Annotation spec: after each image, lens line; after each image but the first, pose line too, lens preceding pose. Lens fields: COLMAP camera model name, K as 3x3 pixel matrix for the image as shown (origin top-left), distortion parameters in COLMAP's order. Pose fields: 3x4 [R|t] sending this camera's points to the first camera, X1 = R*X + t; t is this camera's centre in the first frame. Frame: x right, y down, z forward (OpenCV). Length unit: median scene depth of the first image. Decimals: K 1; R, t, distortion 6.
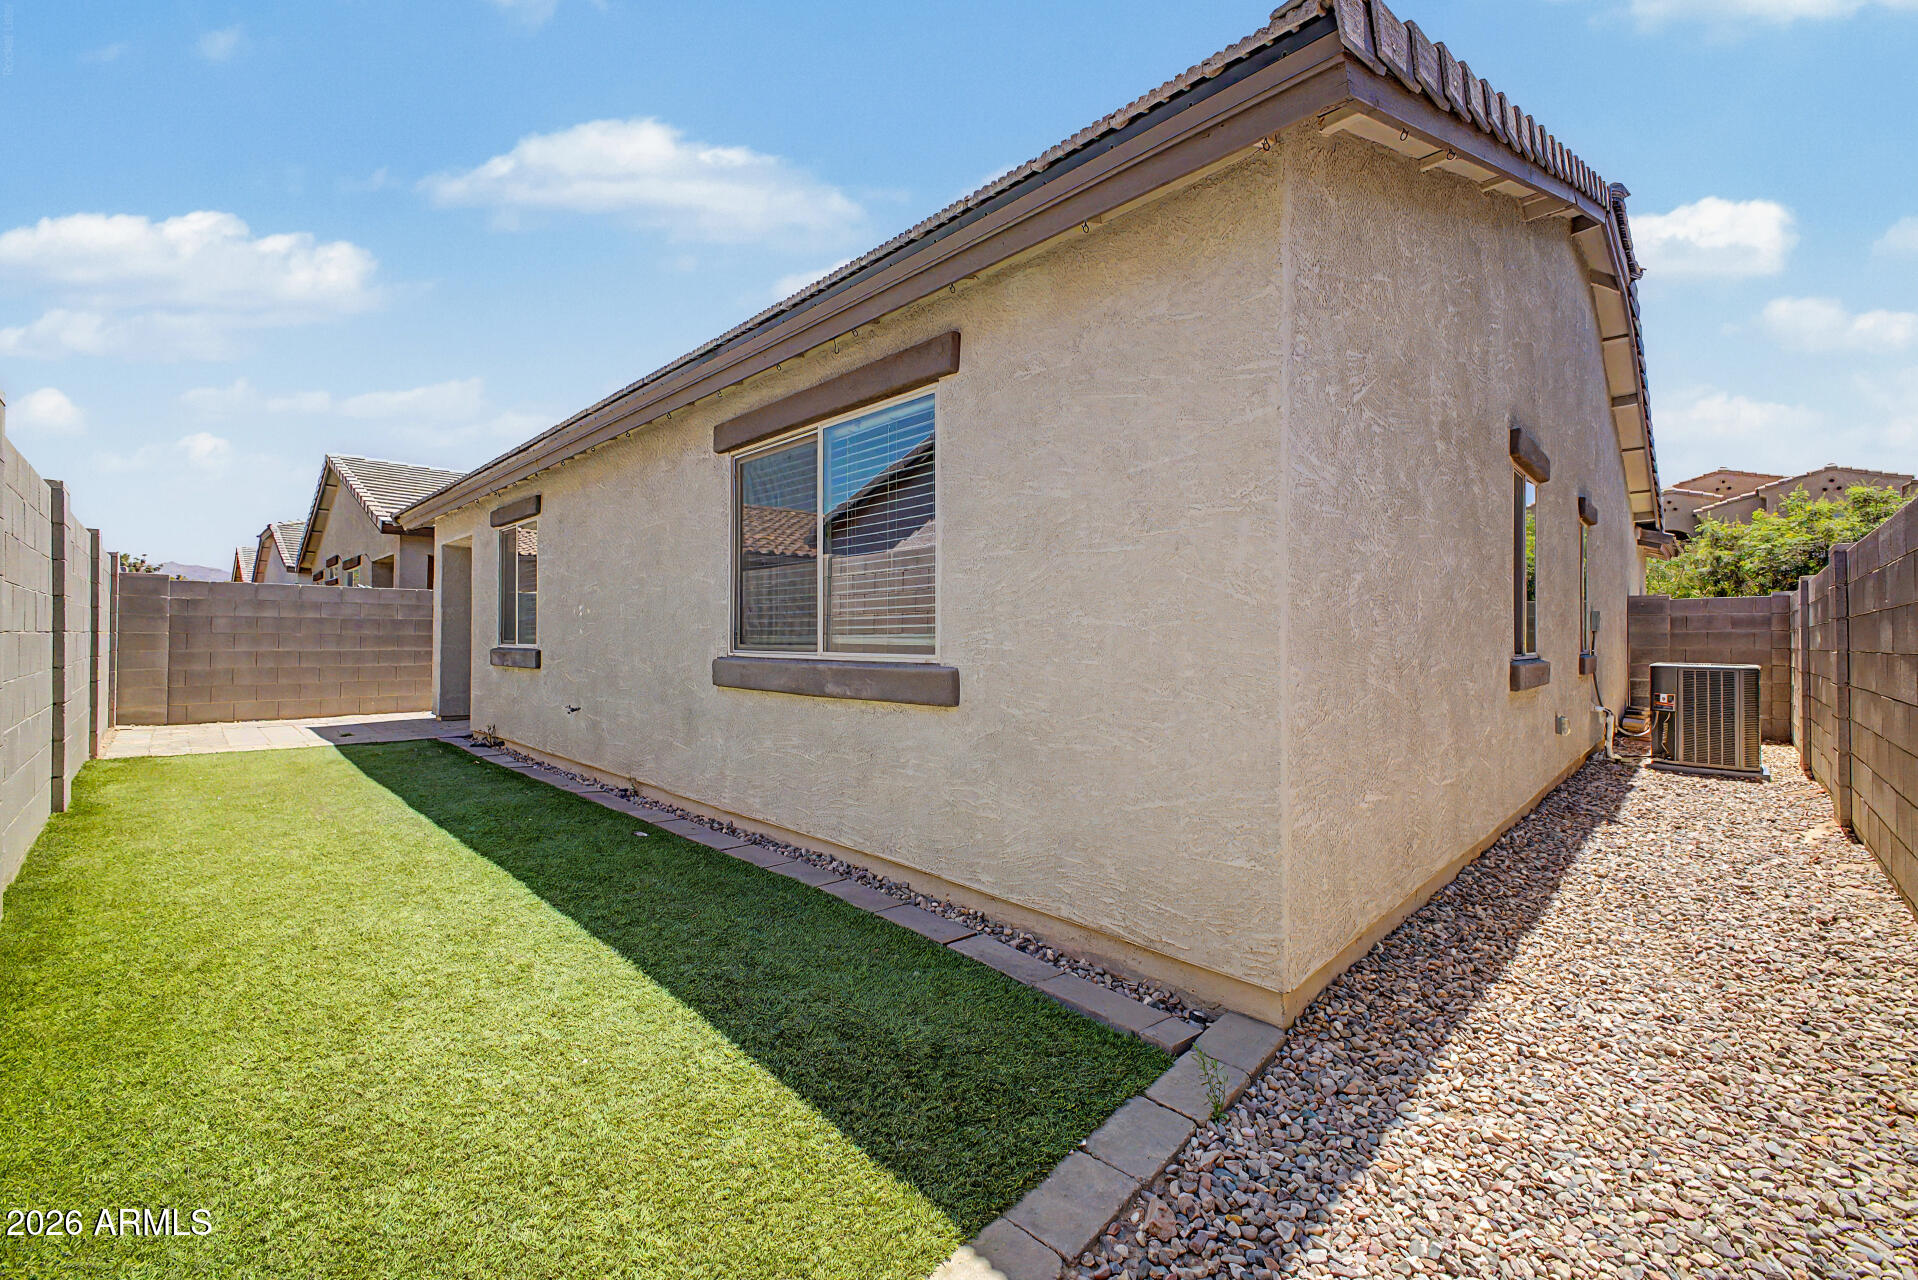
lens RADIAL K [[766.4, 0, 965.6], [0, 766.4, 624.5], [0, 0, 1]] dist [0.012556, -0.002590]
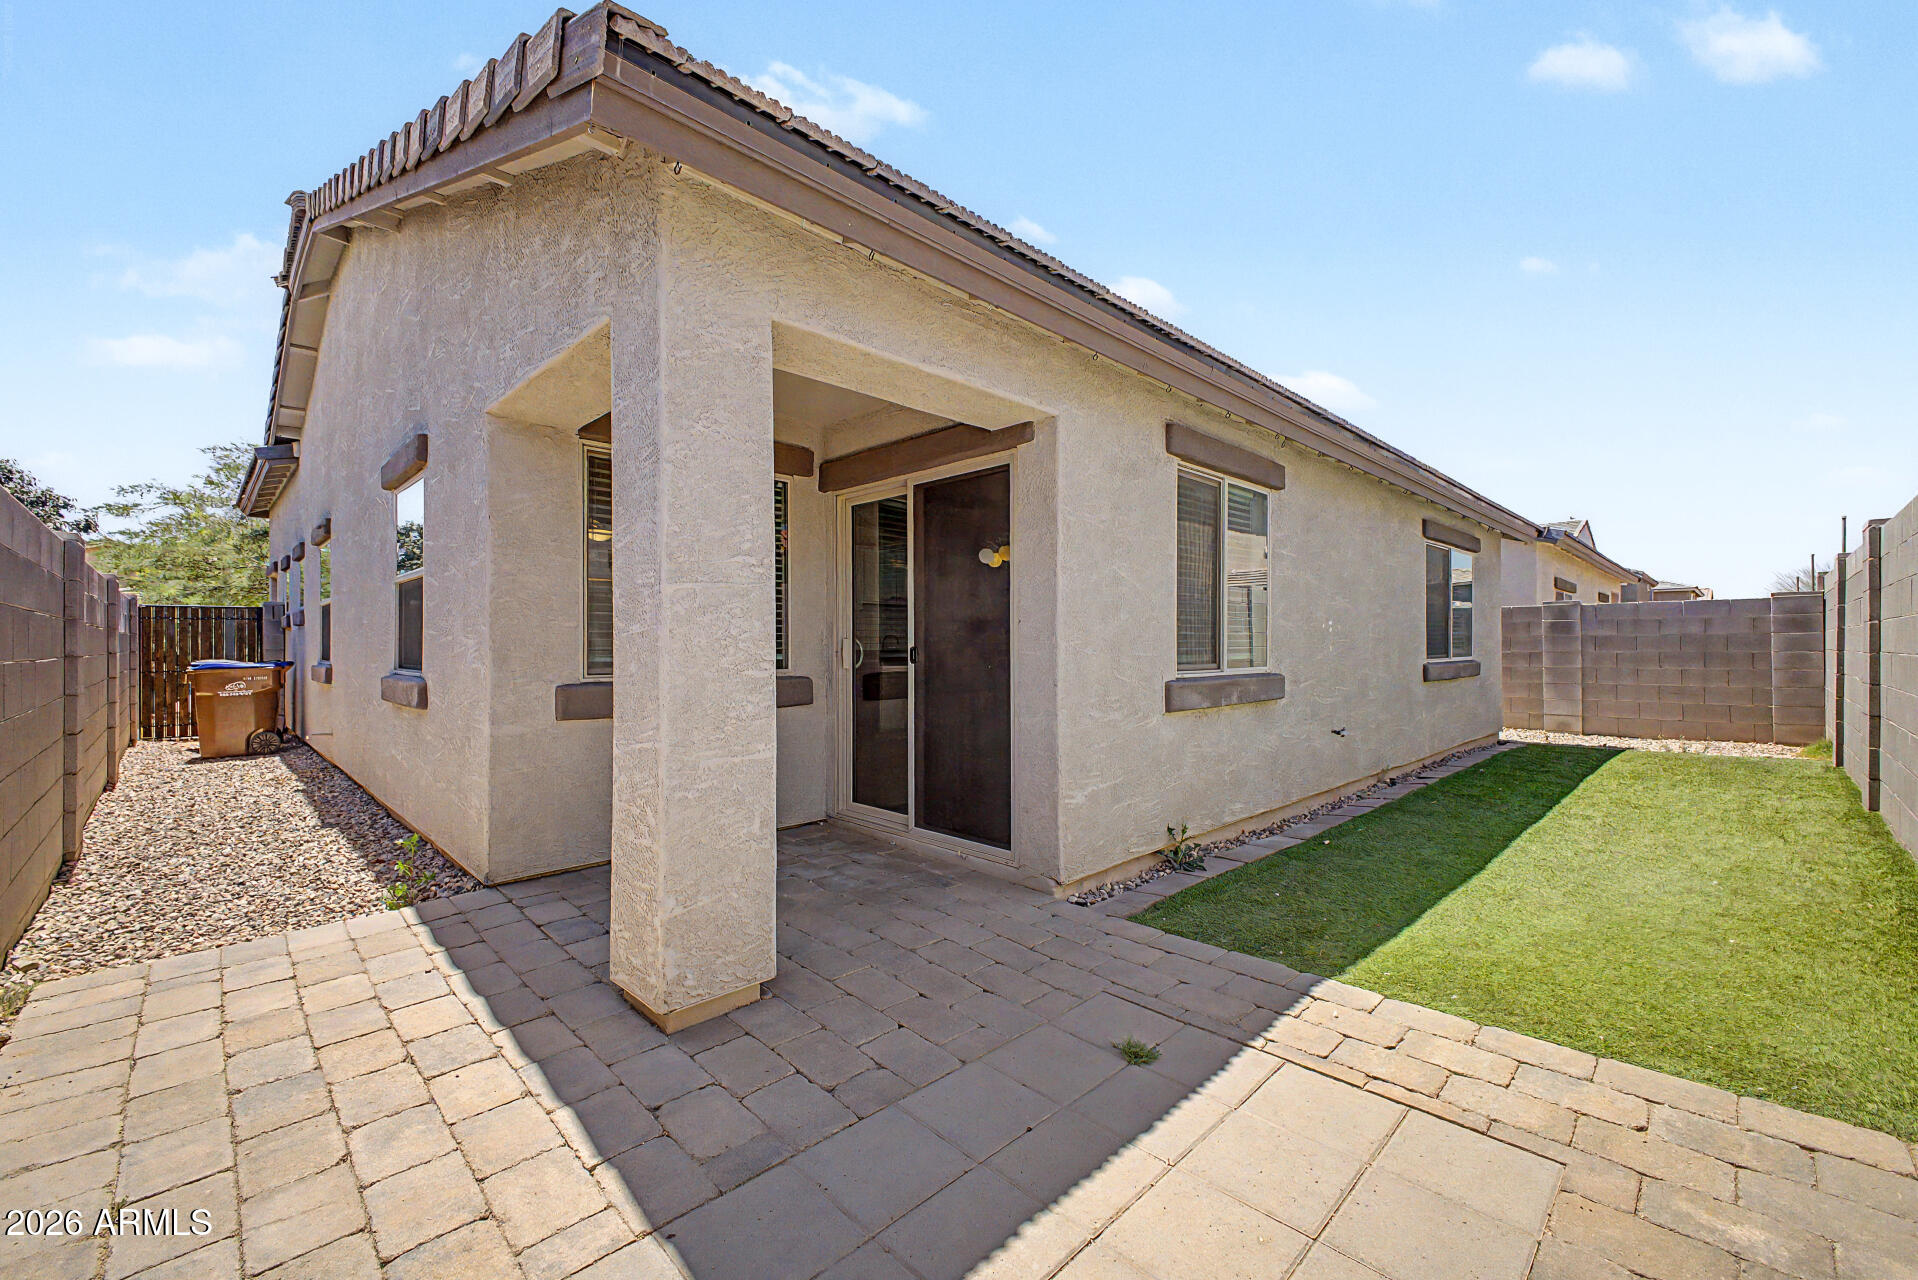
lens RADIAL K [[766.4, 0, 965.2], [0, 766.4, 655.5], [0, 0, 1]] dist [0.012556, -0.002590]
pose [[0.014343, -0.005118, 0.999884, -1.134288], [-0.006918, 0.999962, 0.005218, 0.012011], [-0.999873, -0.006992, 0.014307, 1.129239]]
